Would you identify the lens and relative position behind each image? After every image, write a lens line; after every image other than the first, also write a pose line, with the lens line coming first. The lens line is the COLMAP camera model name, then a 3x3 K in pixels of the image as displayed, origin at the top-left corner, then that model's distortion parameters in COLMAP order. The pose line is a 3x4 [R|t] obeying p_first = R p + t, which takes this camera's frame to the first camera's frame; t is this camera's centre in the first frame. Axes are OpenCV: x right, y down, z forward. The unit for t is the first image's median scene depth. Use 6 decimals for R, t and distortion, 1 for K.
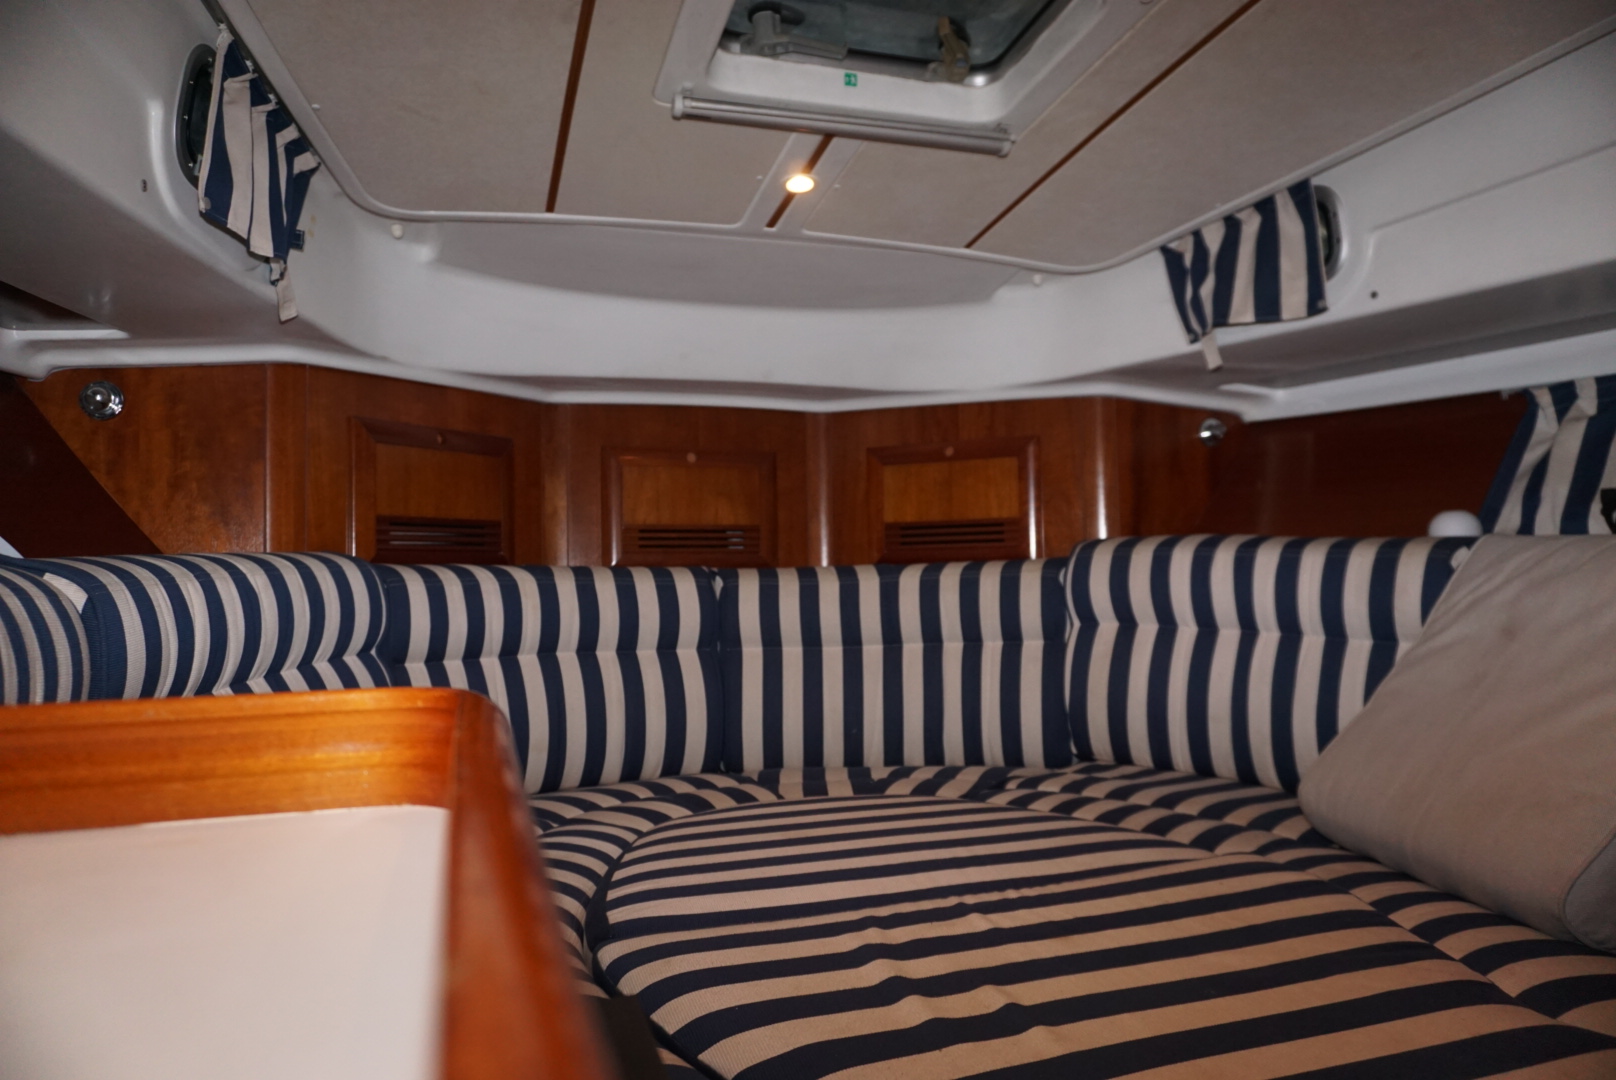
lens RADIAL K [[1086.1, 0, 816.1], [0, 1086.1, 543.1], [0, 0, 1]] dist [-0.073397, 0.042098]
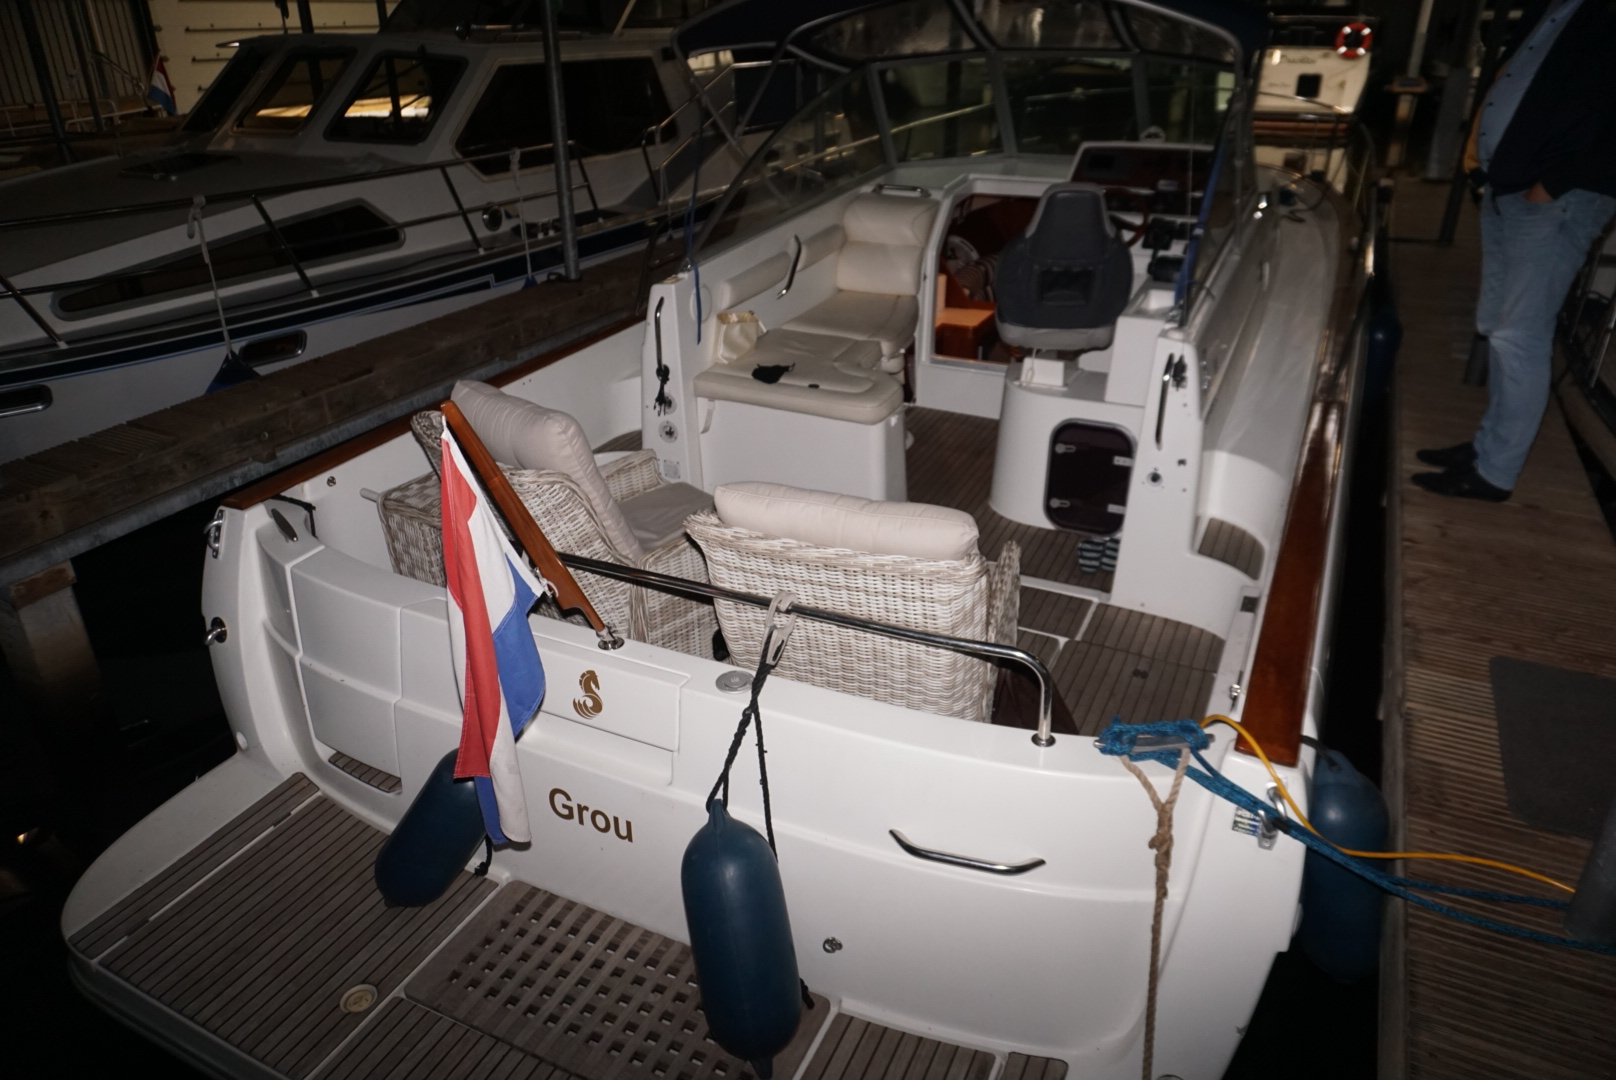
lens RADIAL K [[1079.6, 0, 811.1], [0, 1079.6, 541.9], [0, 0, 1]] dist [-0.020398, 0.020785]
pose [[0.714675, 0.313372, -0.625330, 1.985340], [0.029265, 0.879843, 0.474362, -1.006802], [0.698844, -0.357315, 0.619631, -2.748660]]
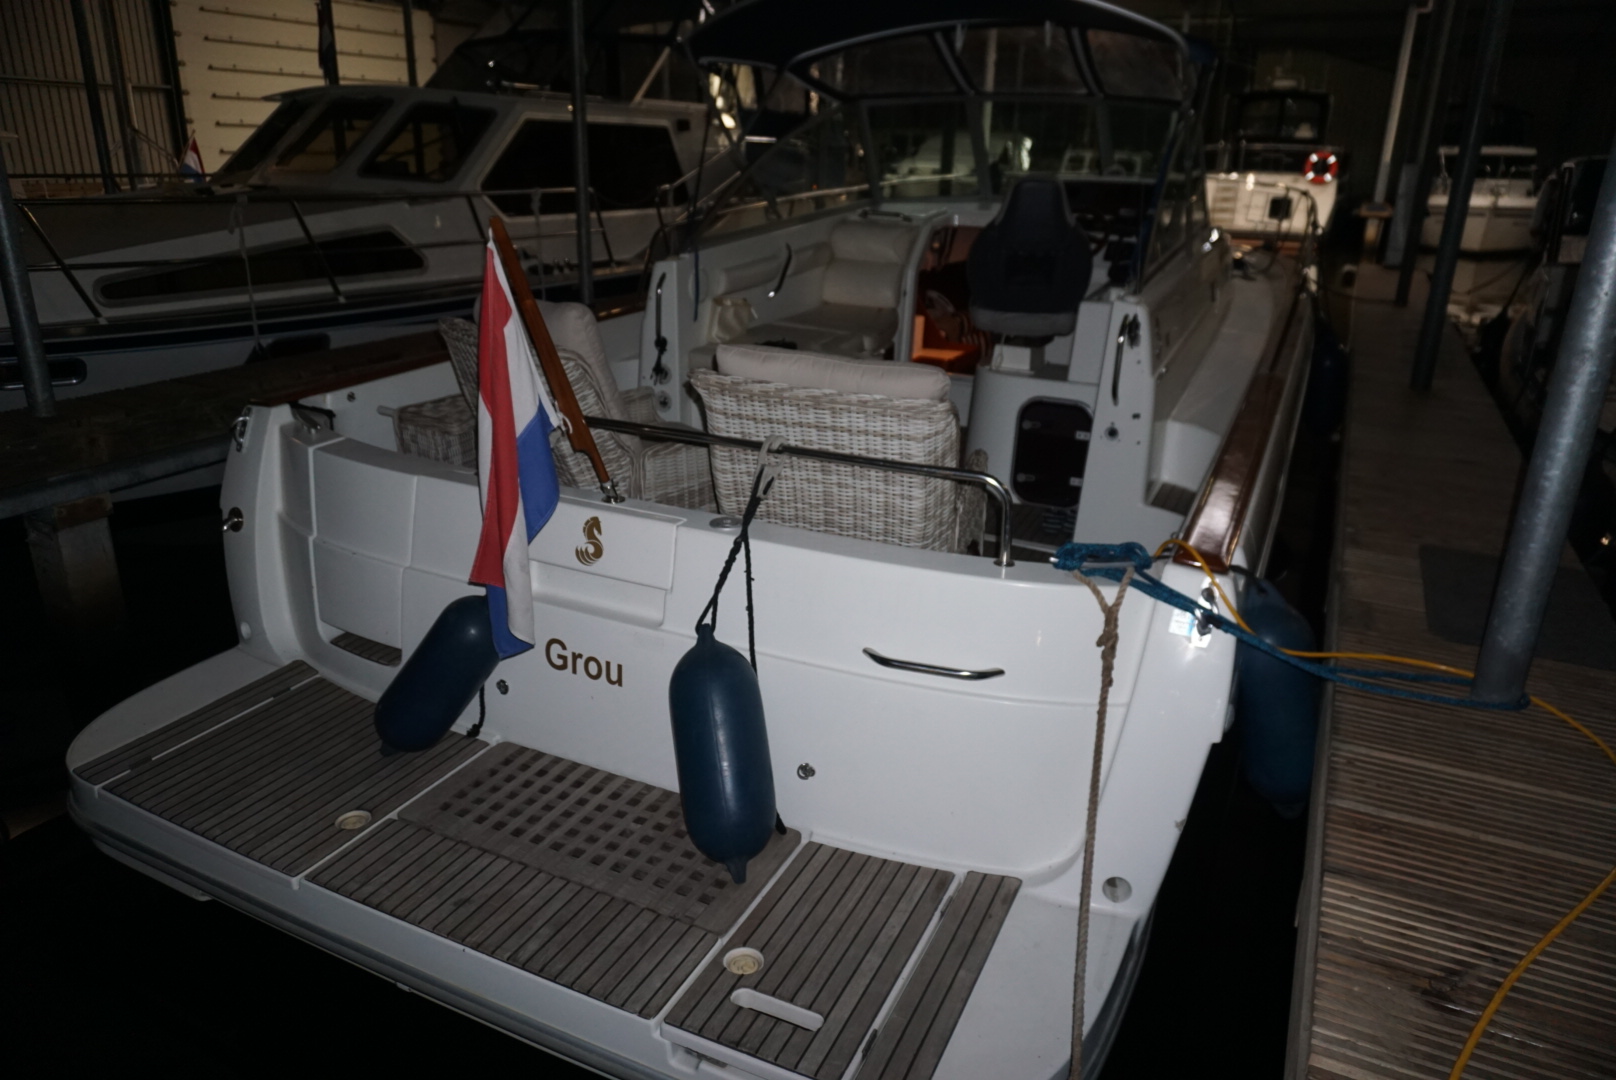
lens RADIAL K [[1078.5, 0, 808.0], [0, 1078.5, 540.0], [0, 0, 1]] dist [-0.001248, -0.001505]
pose [[0.718737, 0.271310, -0.640162, 2.160069], [-0.016872, 0.927258, 0.374042, -0.761334], [0.695077, -0.258037, 0.671033, -2.959243]]
